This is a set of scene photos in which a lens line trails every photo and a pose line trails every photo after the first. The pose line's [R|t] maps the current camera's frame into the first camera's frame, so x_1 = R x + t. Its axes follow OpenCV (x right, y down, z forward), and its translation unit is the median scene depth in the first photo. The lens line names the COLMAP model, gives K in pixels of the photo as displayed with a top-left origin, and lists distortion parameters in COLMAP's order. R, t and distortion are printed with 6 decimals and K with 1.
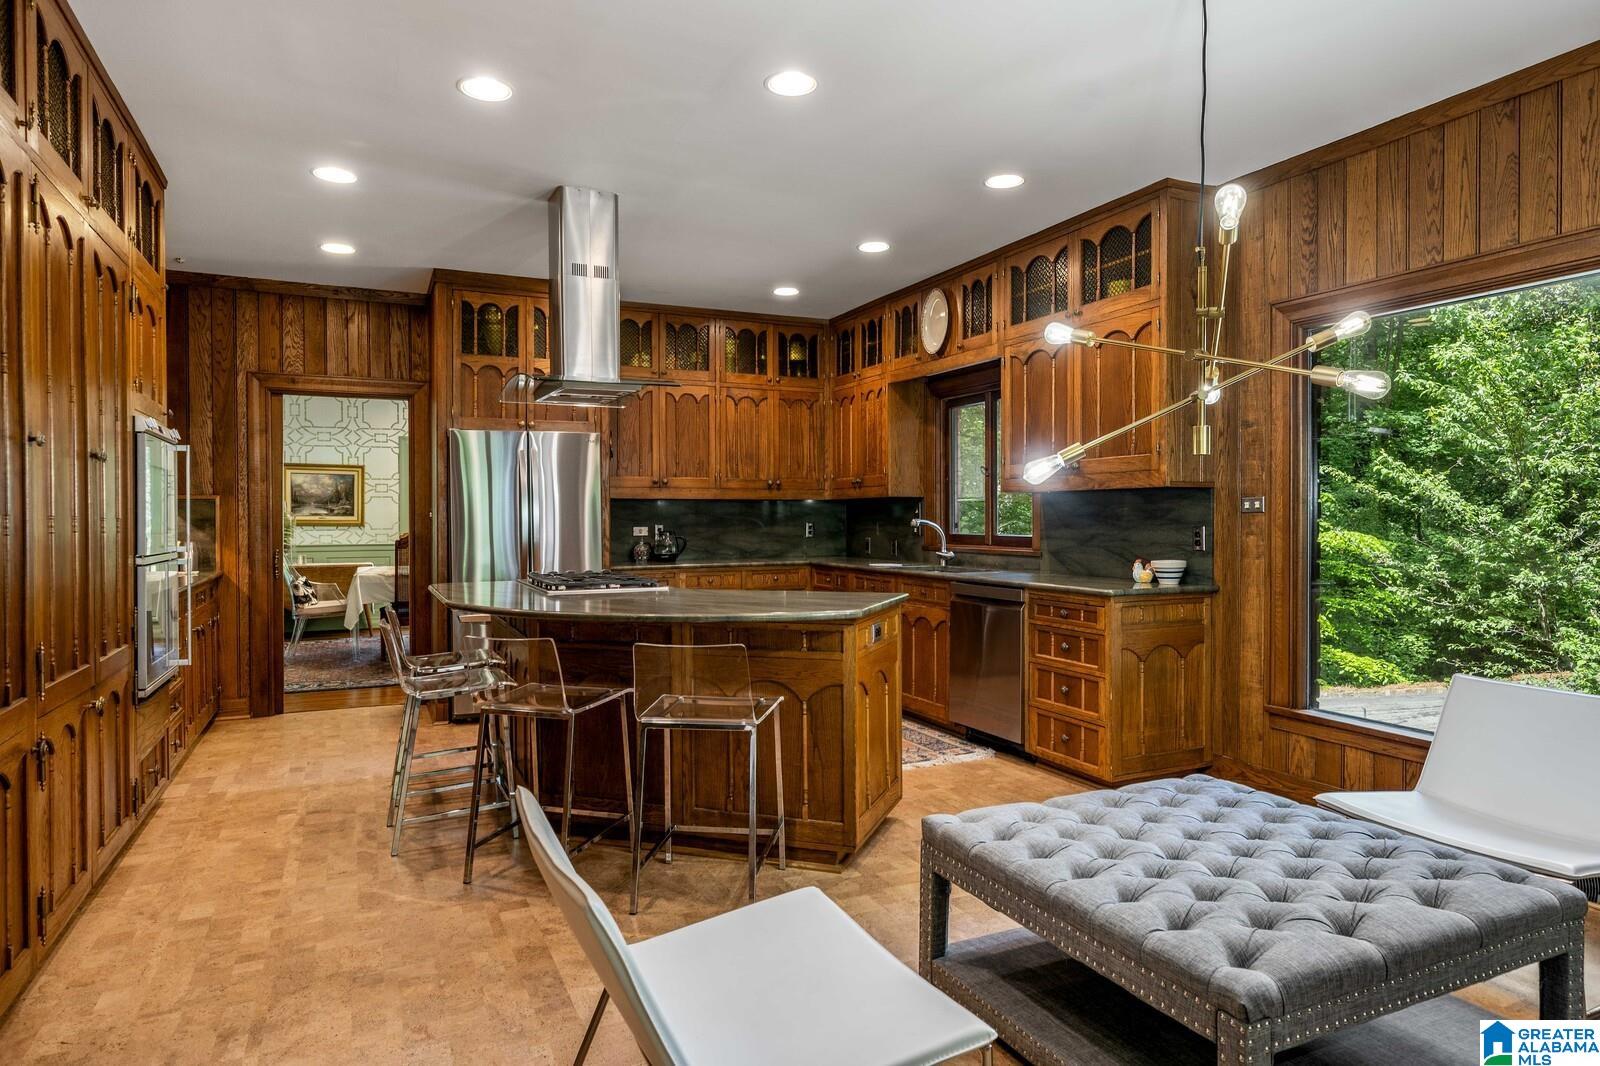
lens RADIAL K [[949.2, 0, 806.5], [0, 949.2, 528.8], [0, 0, 1]] dist [-0.002368, 0.005716]
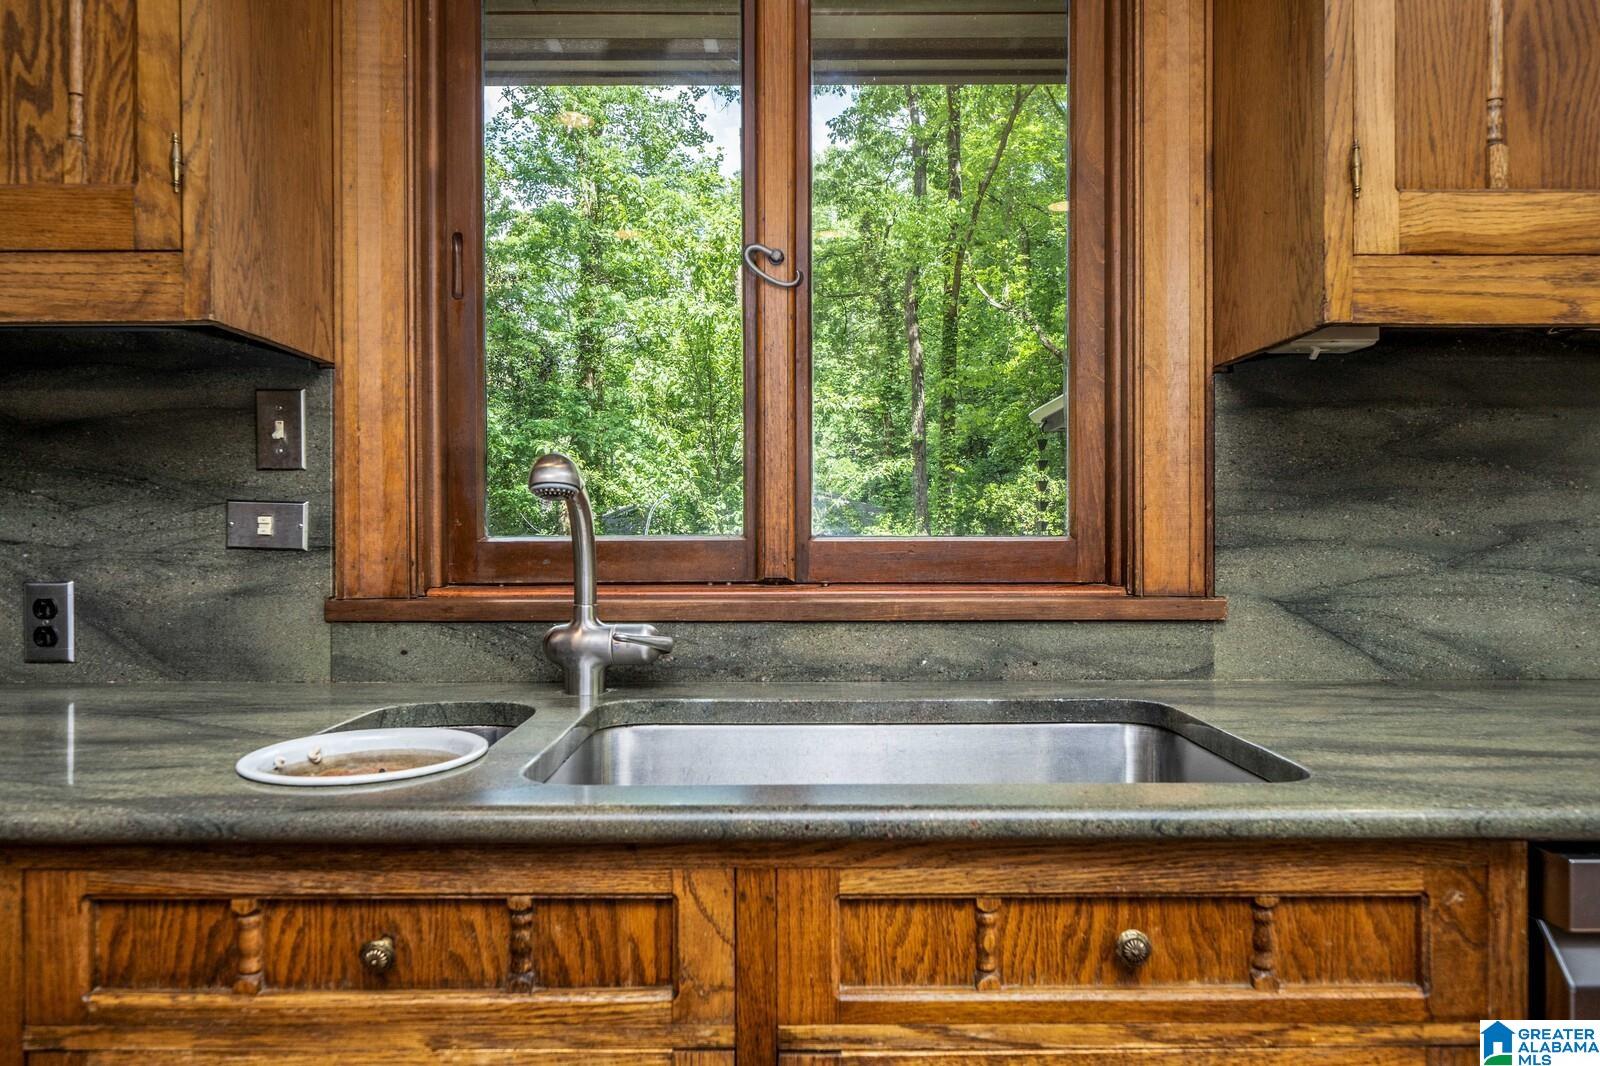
lens RADIAL K [[949.2, 0, 806.3], [0, 949.2, 535.2], [0, 0, 1]] dist [-0.002368, 0.005716]
pose [[0.427496, -0.001393, 0.904016, -0.020710], [0.011036, 0.999932, -0.003678, 0.006584], [-0.903950, 0.011549, 0.427482, 0.937741]]
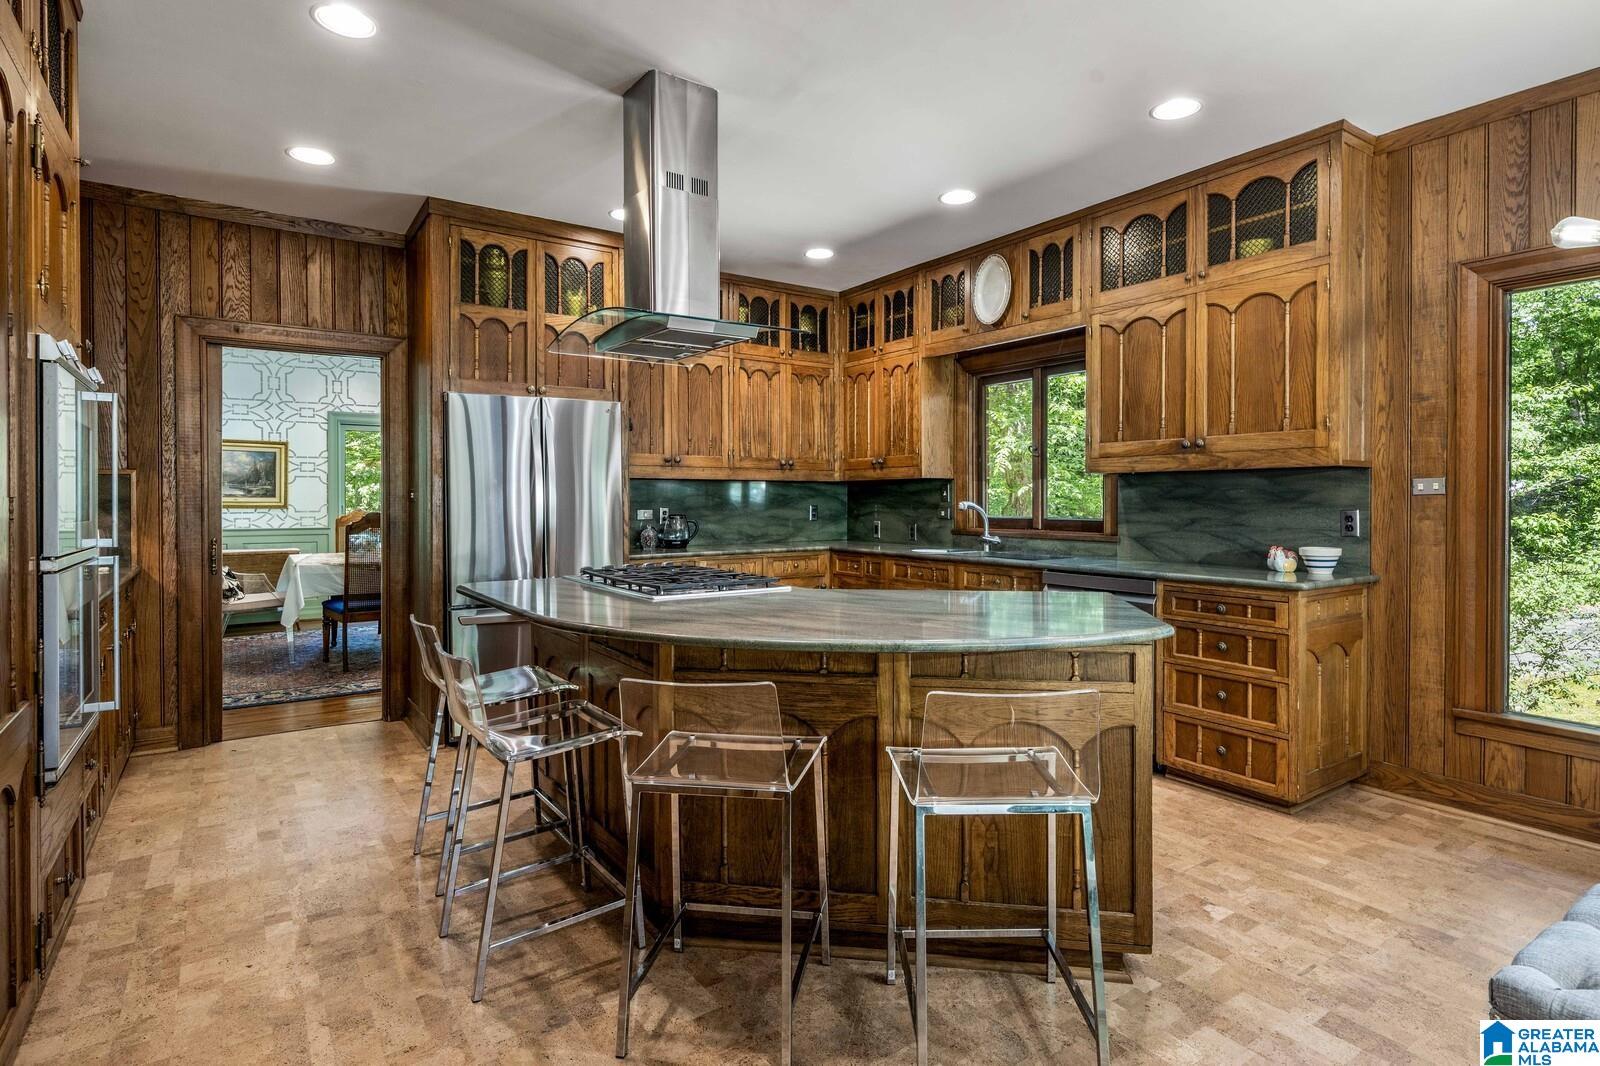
lens RADIAL K [[831.1, 0, 805.6], [0, 831.1, 508.5], [0, 0, 1]] dist [0.000019, 0.000274]
pose [[0.987139, 0.000579, 0.159861, -0.178404], [-0.000223, 0.999997, -0.002243, -0.001713], [-0.159862, 0.002179, 0.987137, 0.227674]]
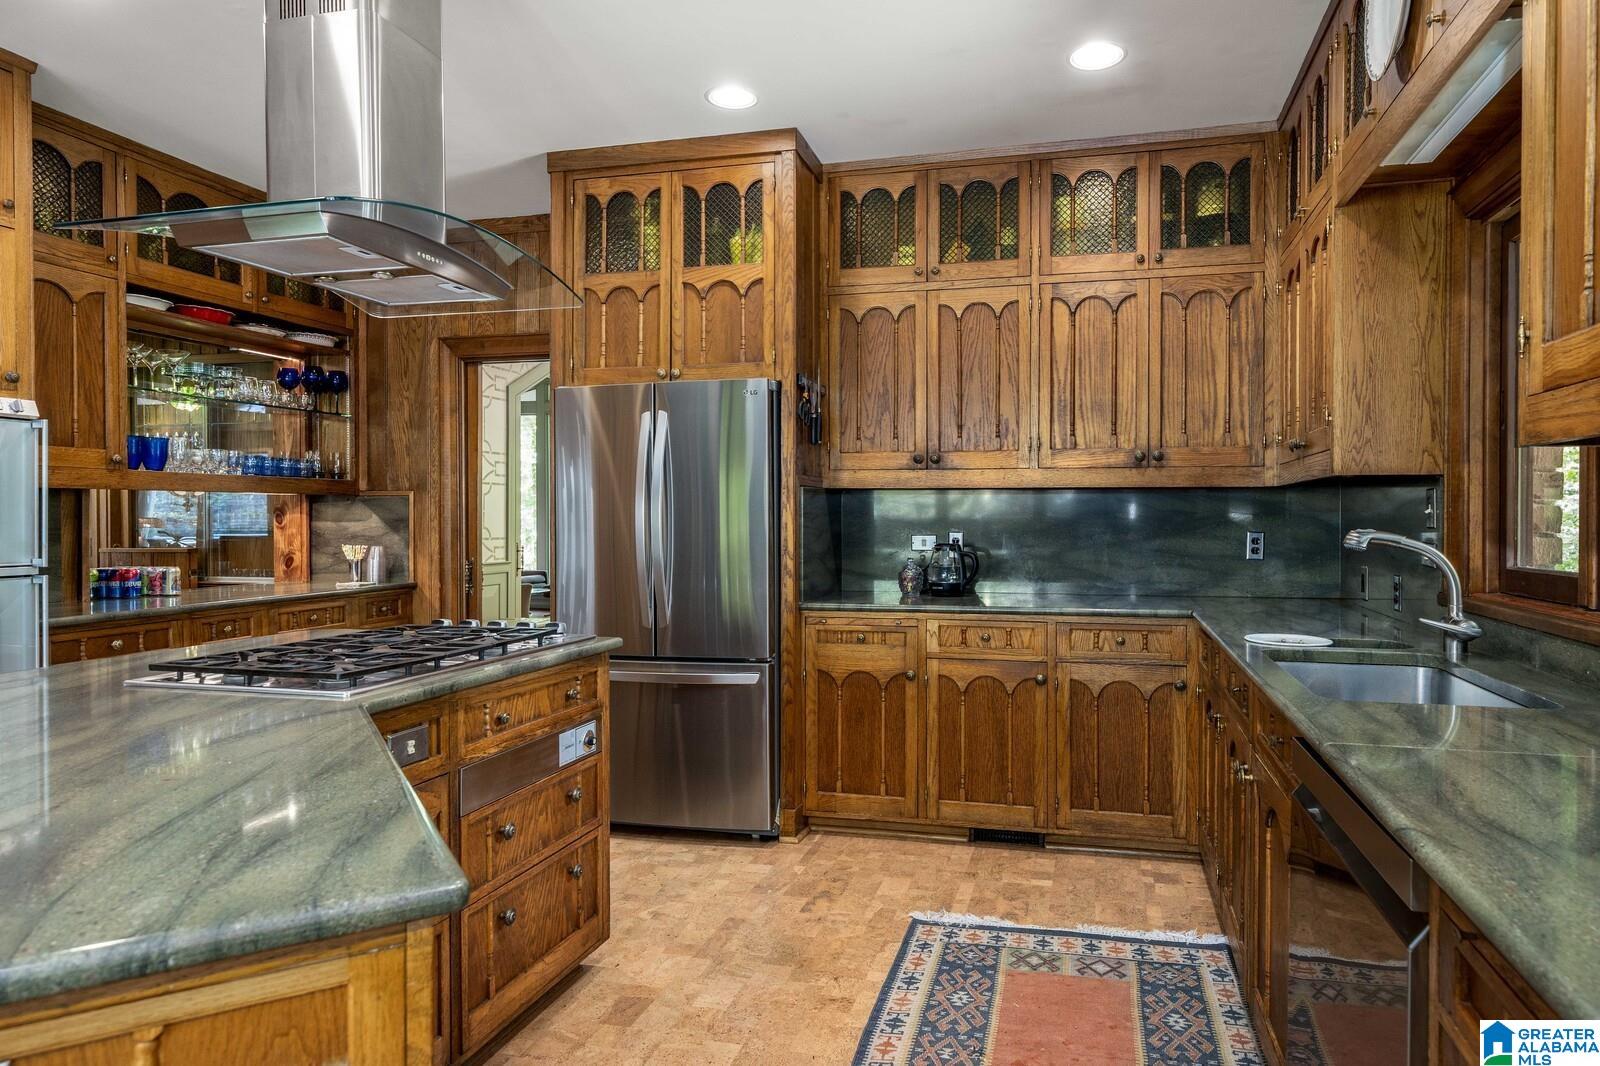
lens RADIAL K [[949.2, 0, 865.0], [0, 949.2, 523.6], [0, 0, 1]] dist [-0.002368, 0.005716]
pose [[0.775663, 0.009384, -0.631078, 0.213252], [-0.010874, 0.999940, 0.001504, -0.011904], [0.631054, 0.005696, 0.775718, 0.602231]]
